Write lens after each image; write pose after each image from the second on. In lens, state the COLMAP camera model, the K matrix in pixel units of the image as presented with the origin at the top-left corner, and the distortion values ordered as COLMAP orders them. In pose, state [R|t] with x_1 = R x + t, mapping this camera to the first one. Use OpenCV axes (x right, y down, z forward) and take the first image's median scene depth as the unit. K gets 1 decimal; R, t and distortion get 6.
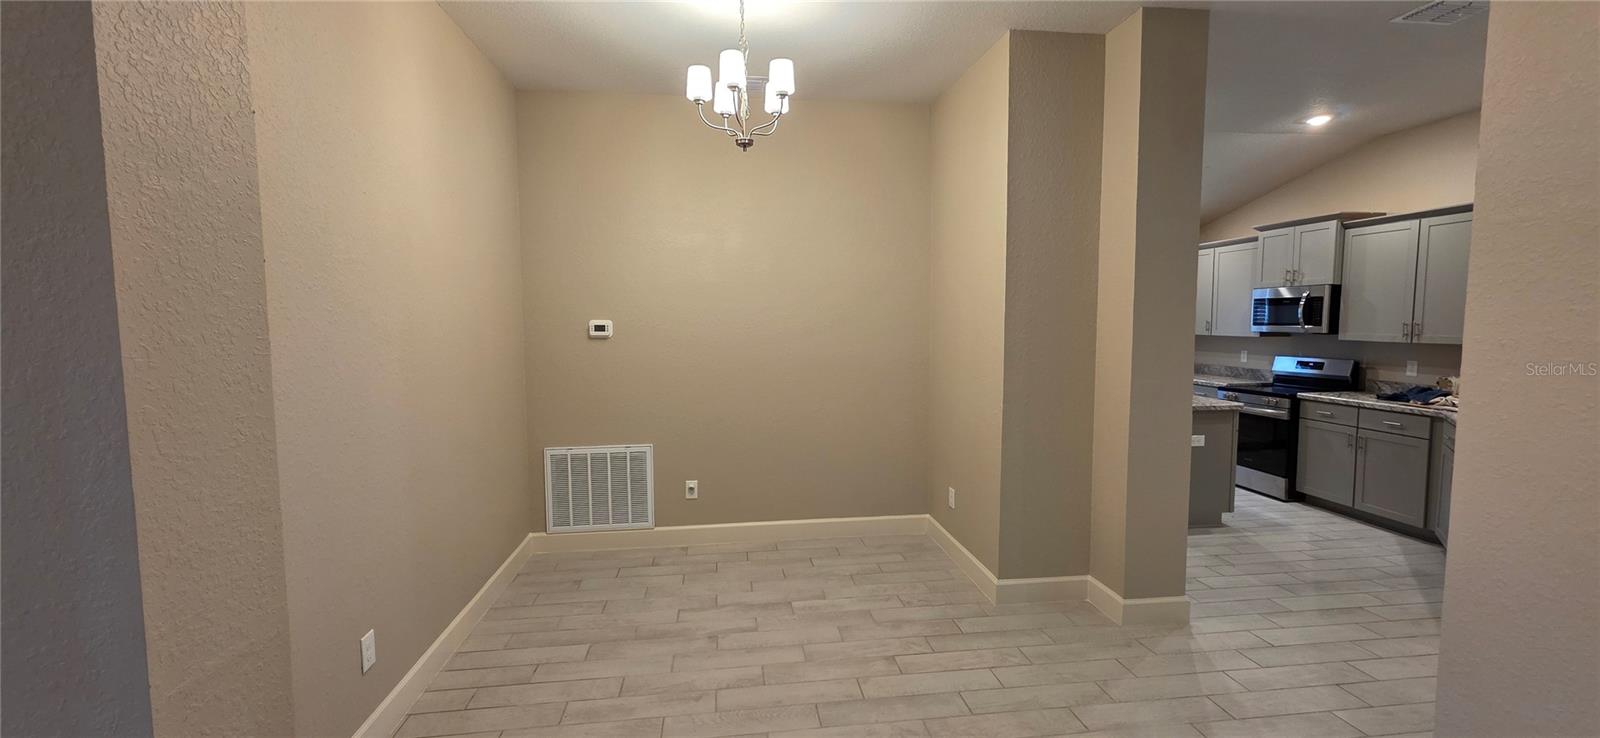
lens RADIAL K [[638.6, 0, 802.6], [0, 638.6, 365.2], [0, 0, 1]] dist [0.002993, -0.000253]
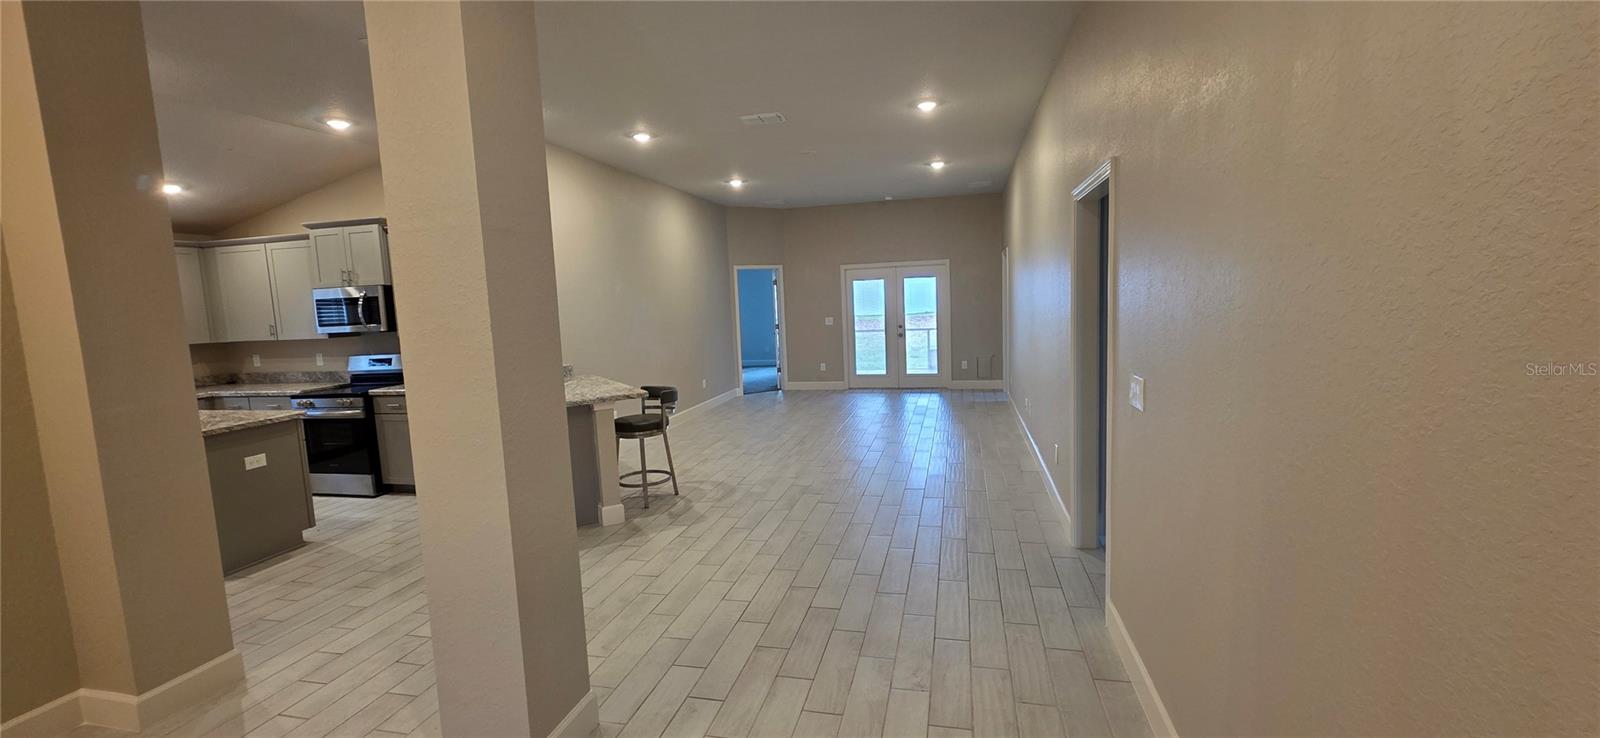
lens RADIAL K [[638.6, 0, 802.6], [0, 638.6, 365.2], [0, 0, 1]] dist [0.002993, -0.000253]
pose [[0.358200, -0.108929, 0.927269, 0.079509], [0.109438, 0.991223, 0.074166, 0.003527], [-0.927209, 0.074913, 0.366977, -0.027713]]
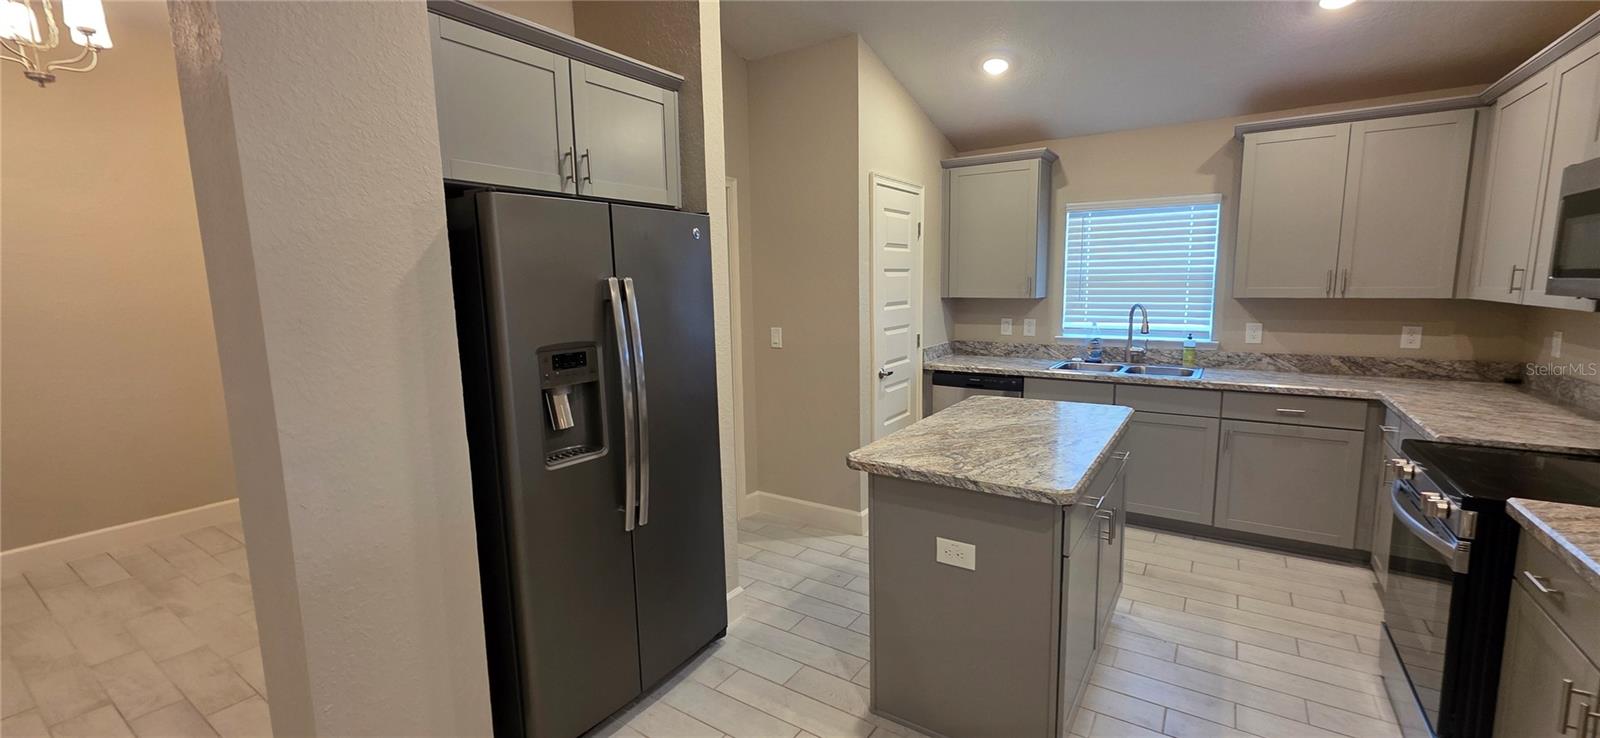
lens RADIAL K [[638.6, 0, 802.6], [0, 638.6, 365.2], [0, 0, 1]] dist [0.002993, -0.000253]
pose [[0.755492, 0.080848, -0.650151, 0.751361], [-0.036616, 0.996016, 0.081309, -0.034498], [0.654134, -0.037622, 0.755442, 0.577116]]
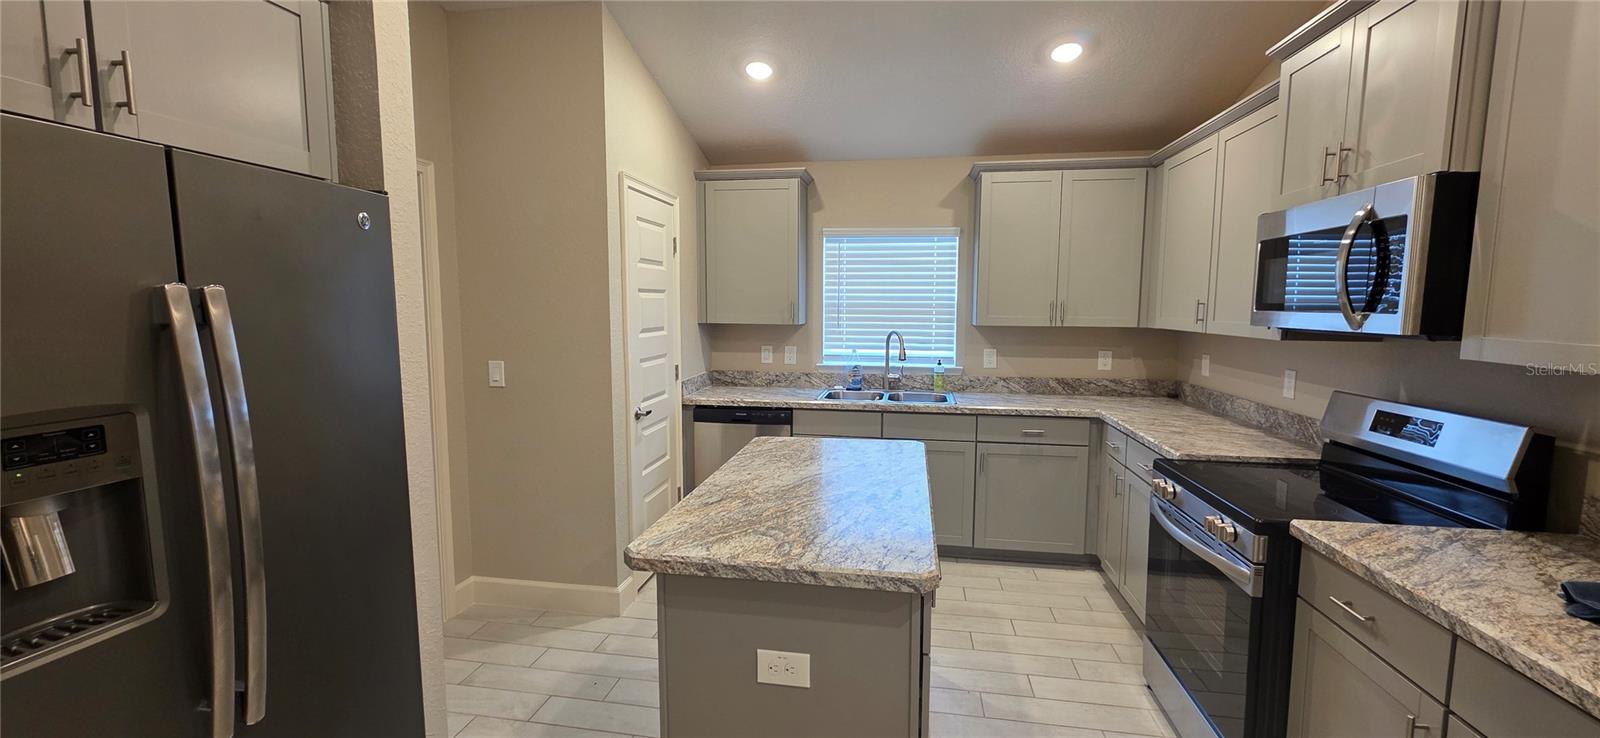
lens RADIAL K [[638.6, 0, 802.6], [0, 638.6, 365.2], [0, 0, 1]] dist [0.002993, -0.000253]
pose [[0.956561, 0.038322, -0.289001, 0.663703], [-0.031422, 0.999100, 0.028479, -0.037450], [0.289833, -0.018161, 0.956905, 0.657013]]
